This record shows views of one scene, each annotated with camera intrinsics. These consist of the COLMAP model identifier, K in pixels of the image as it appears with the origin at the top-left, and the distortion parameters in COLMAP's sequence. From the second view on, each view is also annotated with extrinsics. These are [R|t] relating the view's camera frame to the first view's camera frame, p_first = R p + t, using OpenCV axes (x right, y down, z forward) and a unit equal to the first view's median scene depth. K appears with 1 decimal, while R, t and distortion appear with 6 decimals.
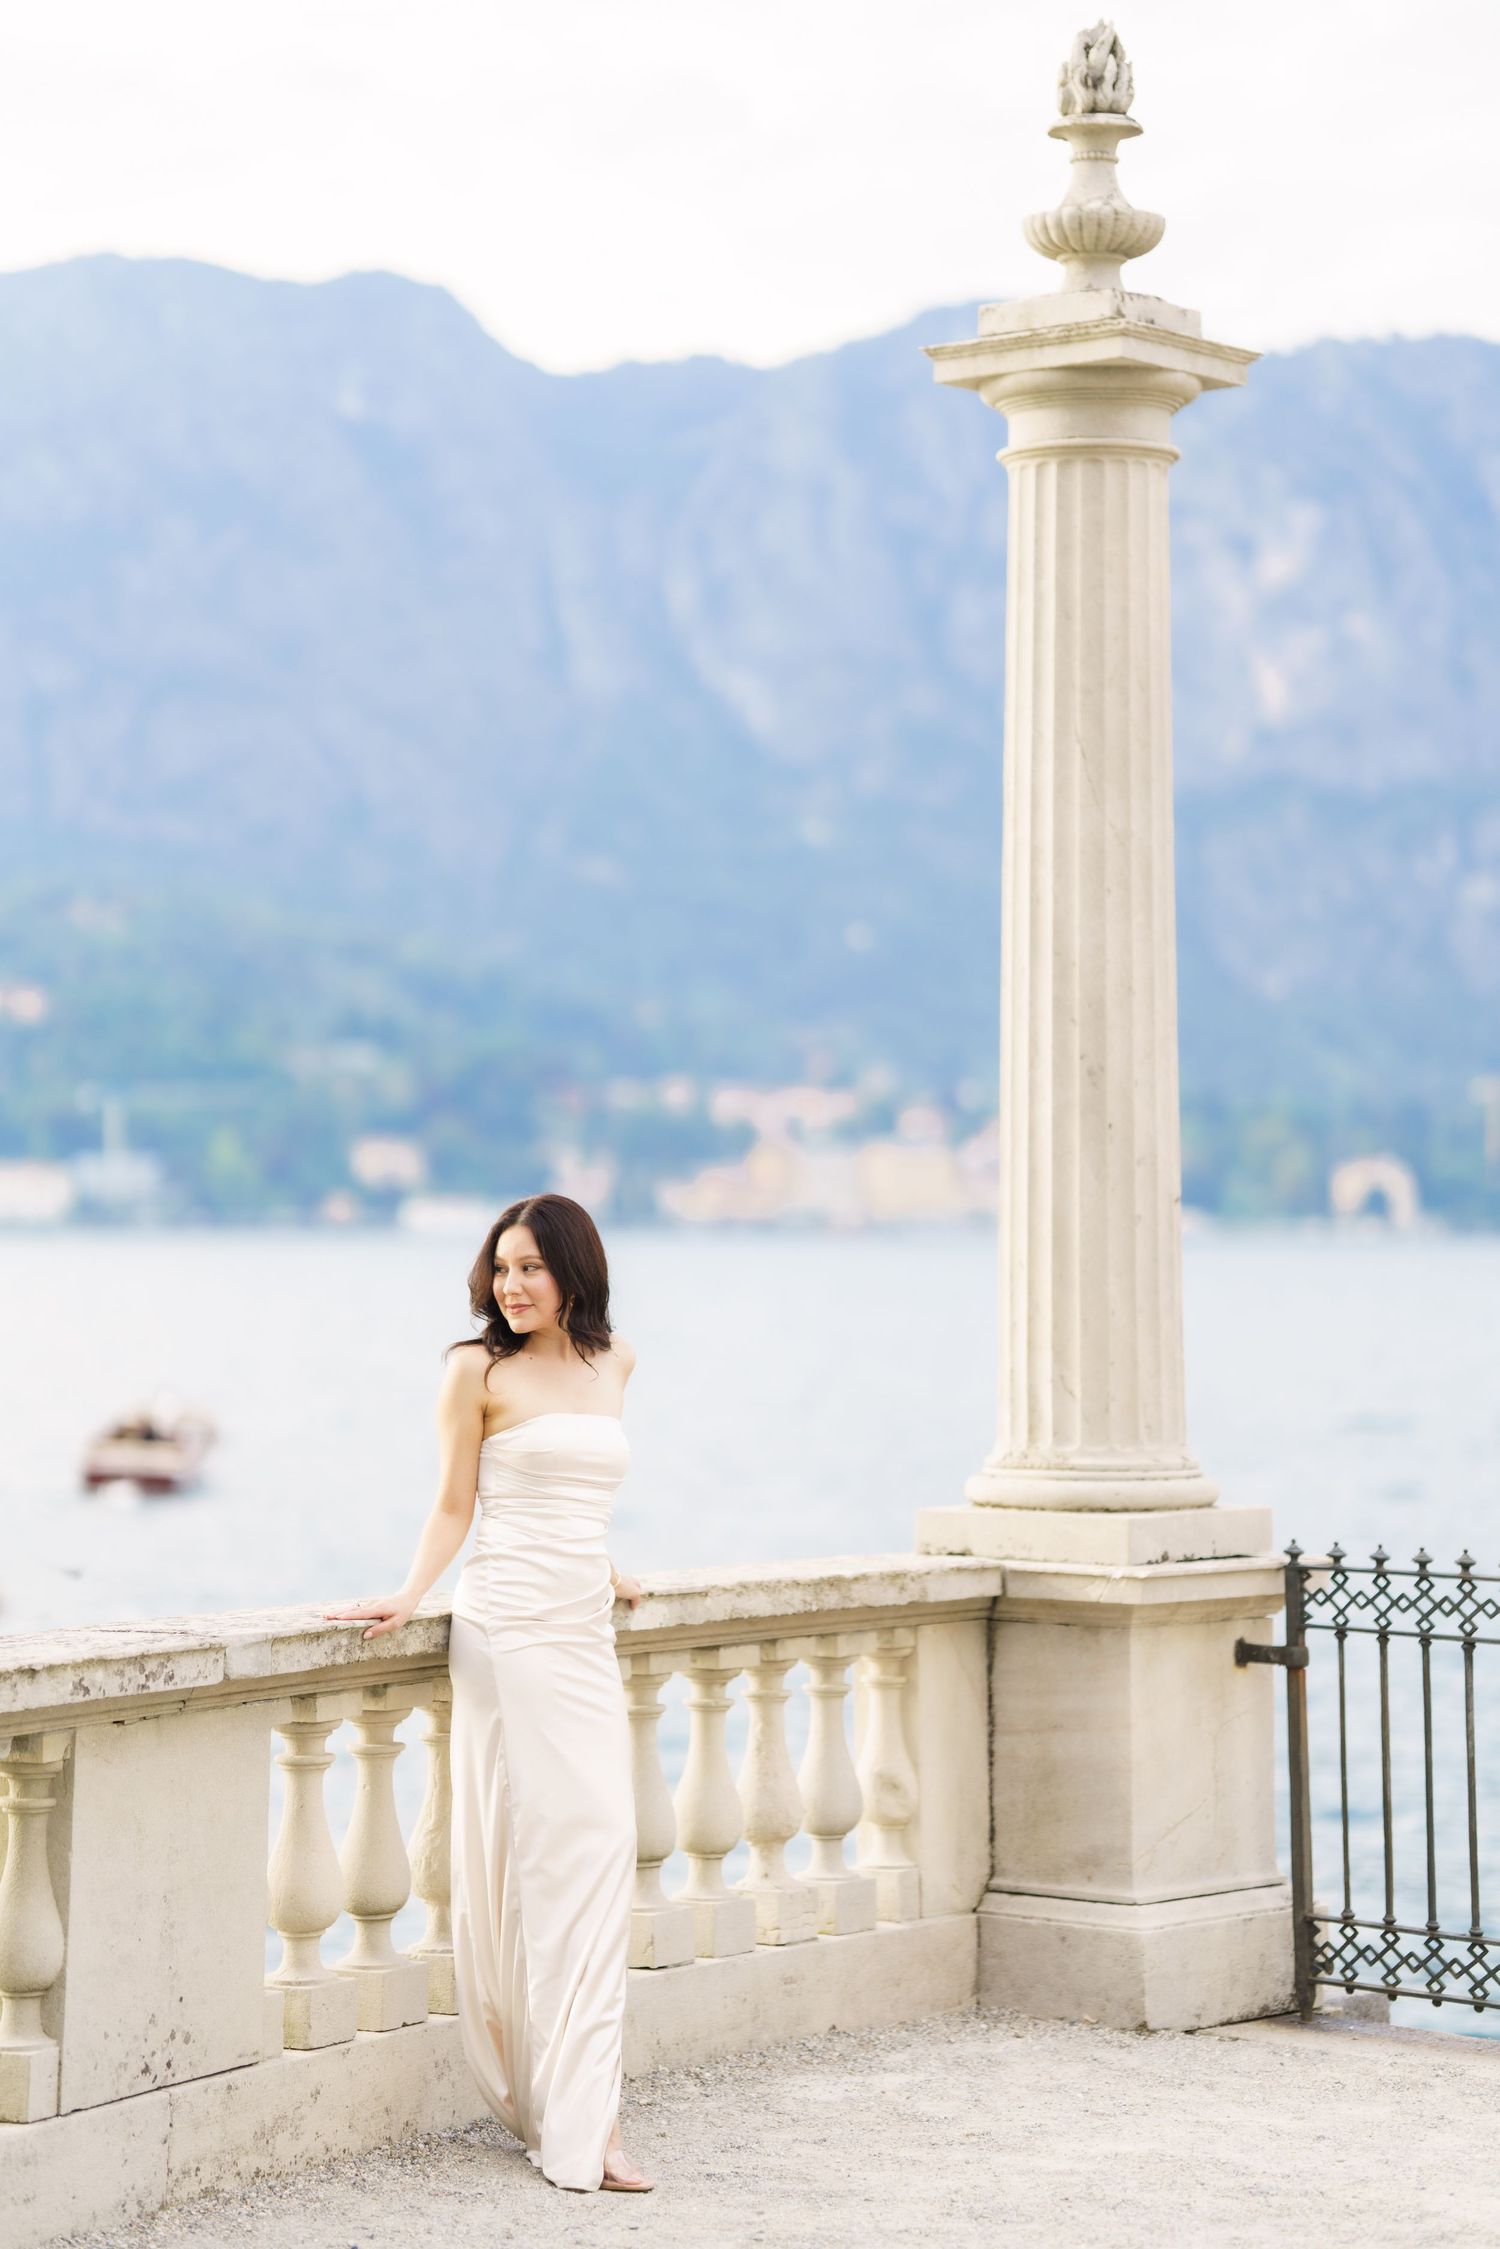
lens RADIAL K [[5280.0, 0, 750.7], [0, 5280.0, 1126.1], [0, 0, 1]] dist [0.647956, 1.277811]
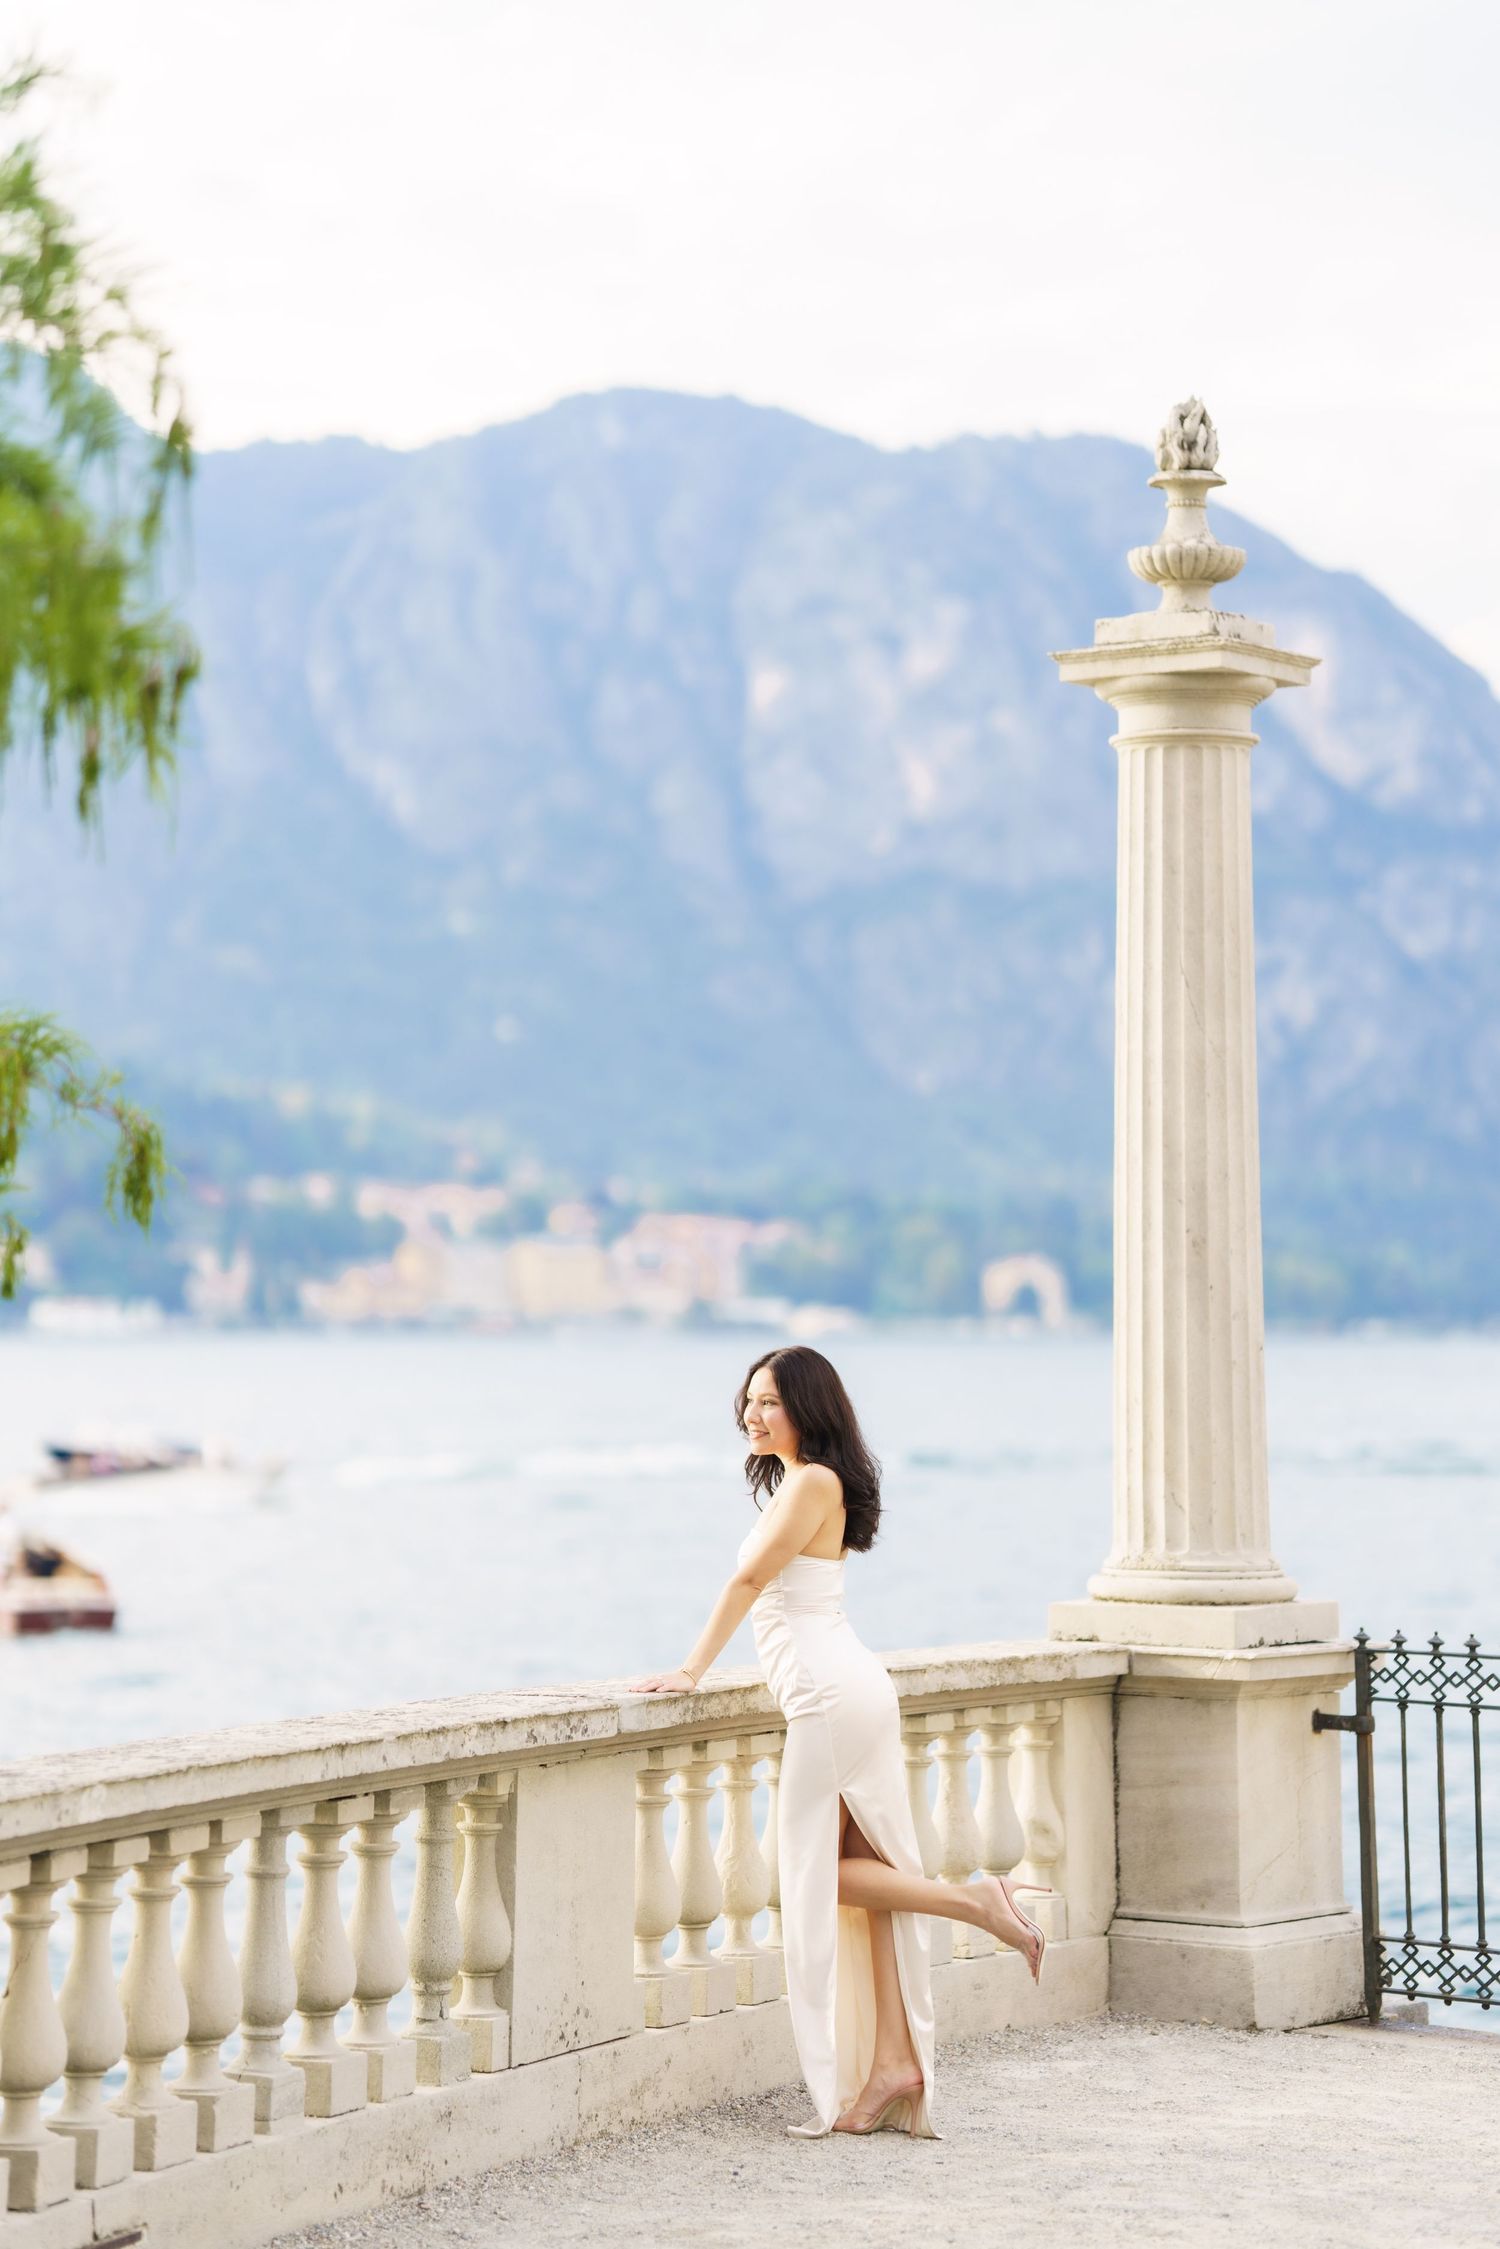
lens RADIAL K [[5394.4, 0, 744.1], [0, 5394.4, 1121.7], [0, 0, 1]] dist [0.638983, 0.885377]
pose [[0.997844, 0.002082, 0.065591, -0.122187], [-0.000854, 0.999824, -0.018745, -0.014719], [-0.065618, 0.018648, 0.997671, -0.241525]]
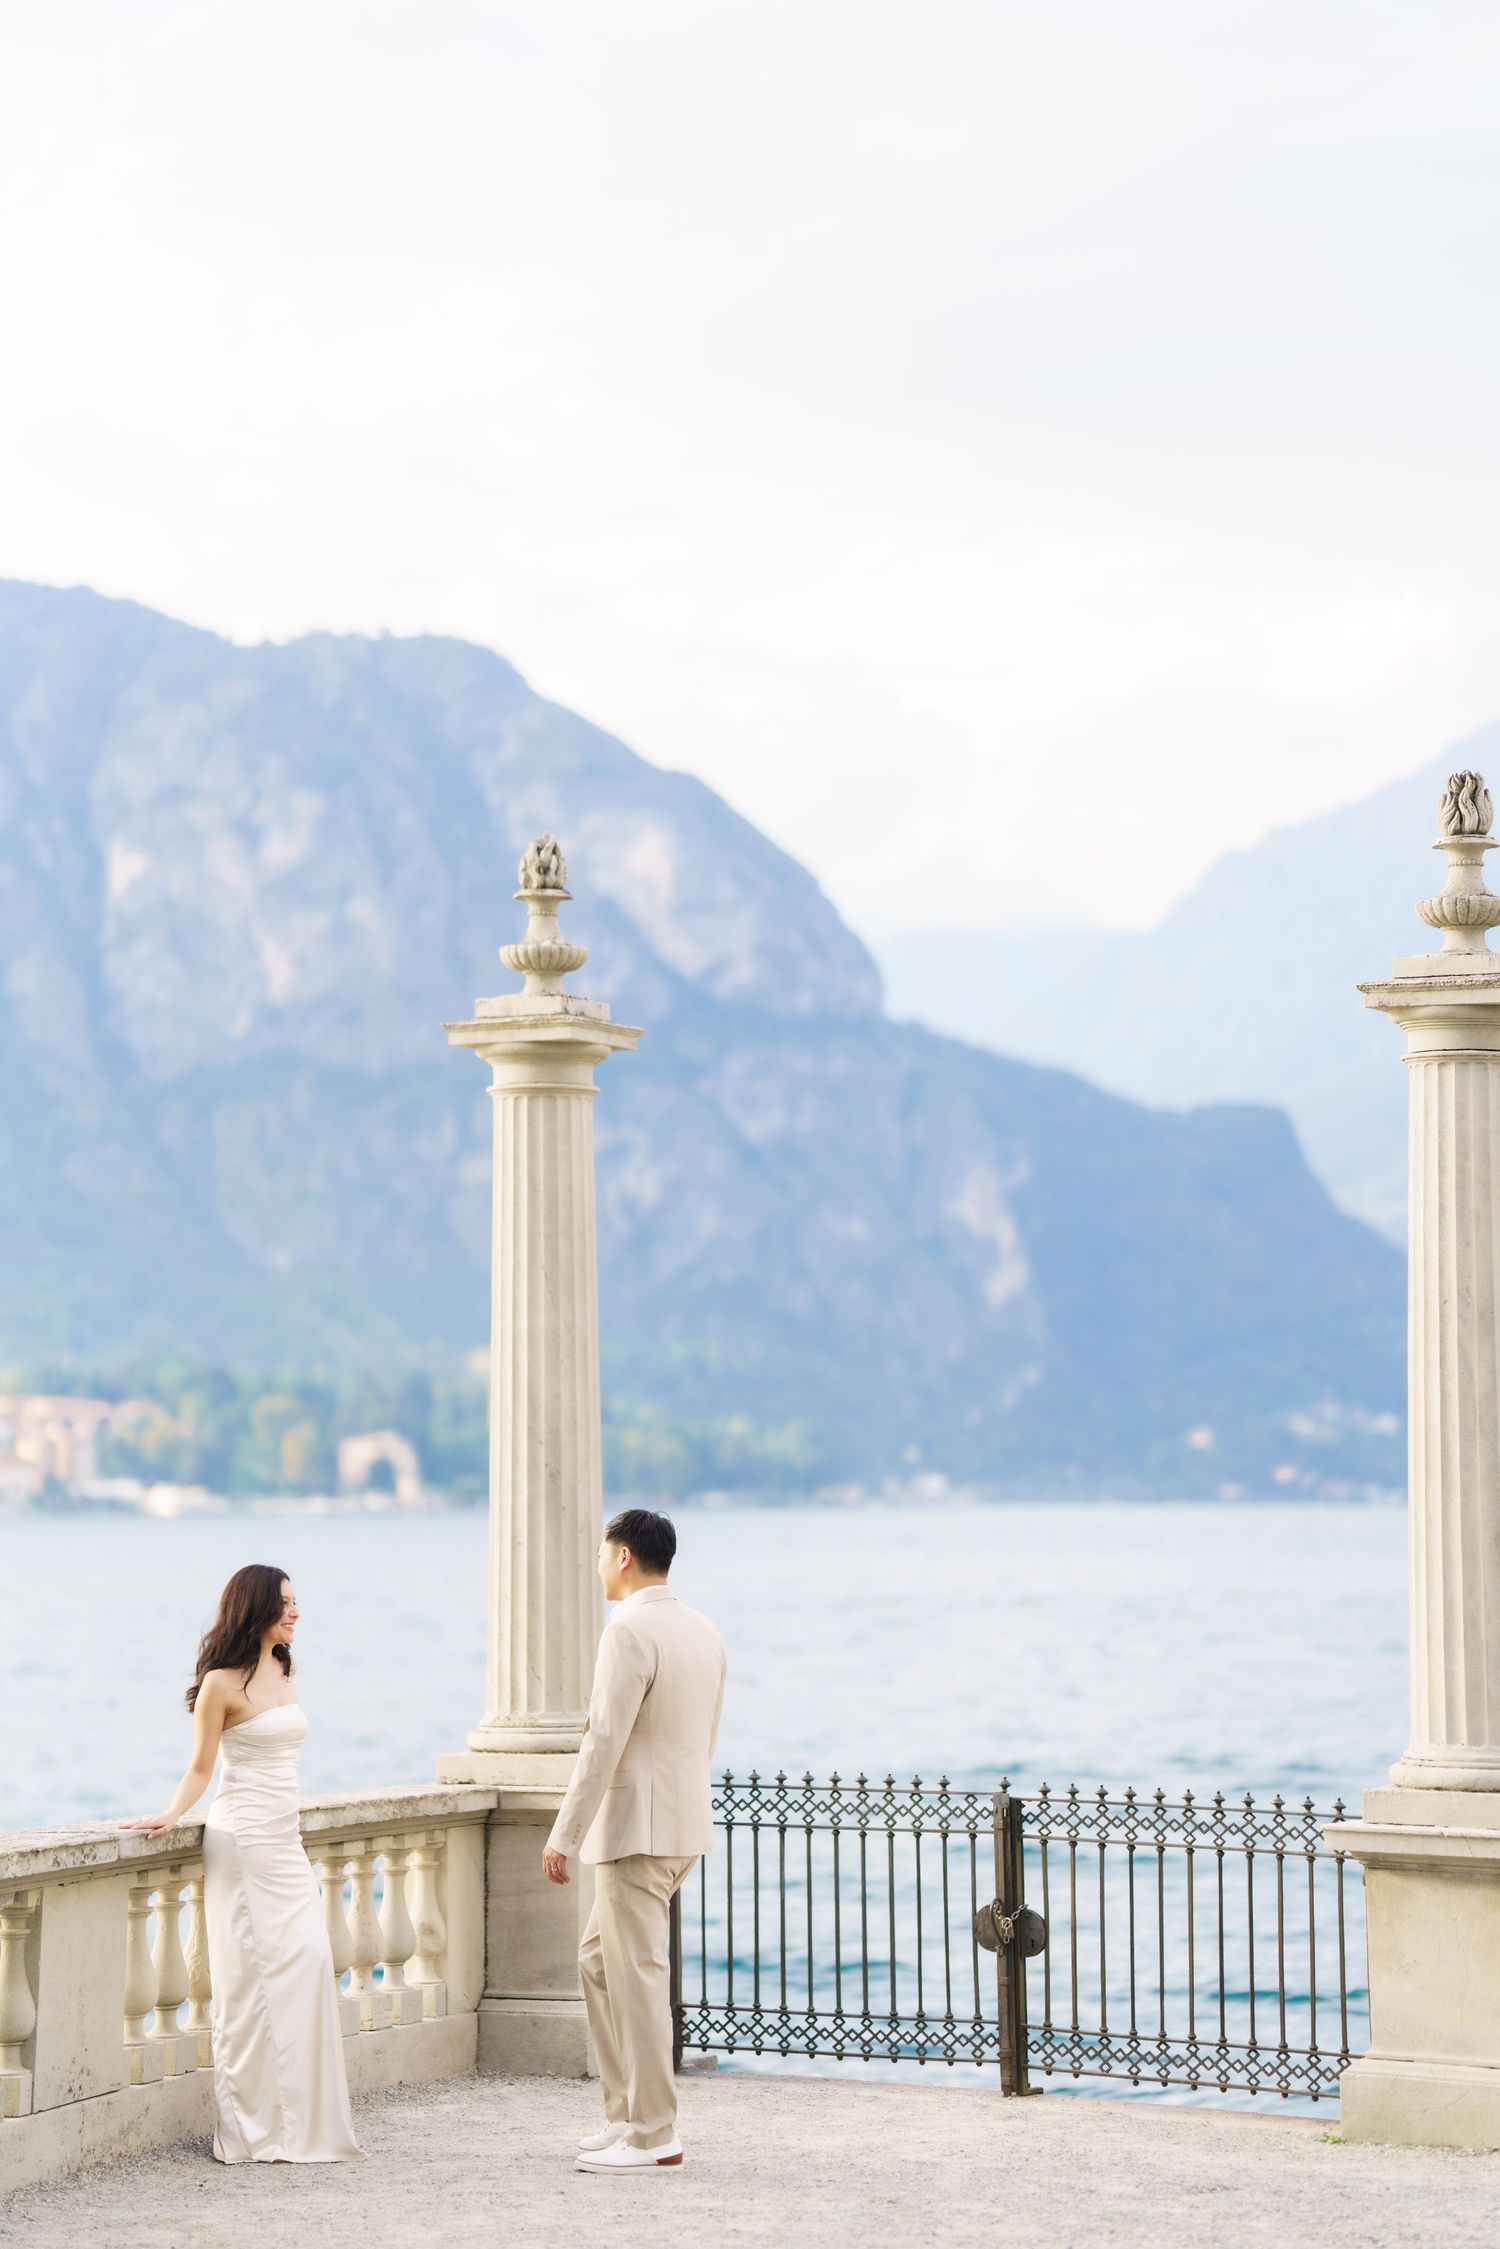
lens RADIAL K [[5271.7, 0, 748.9], [0, 5271.7, 1119.5], [0, 0, 1]] dist [0.617262, 1.087804]
pose [[0.982529, 0.007169, 0.185972, -0.176445], [0.002618, 0.998627, -0.052325, -0.033662], [-0.186092, 0.051898, 0.981161, -0.589814]]
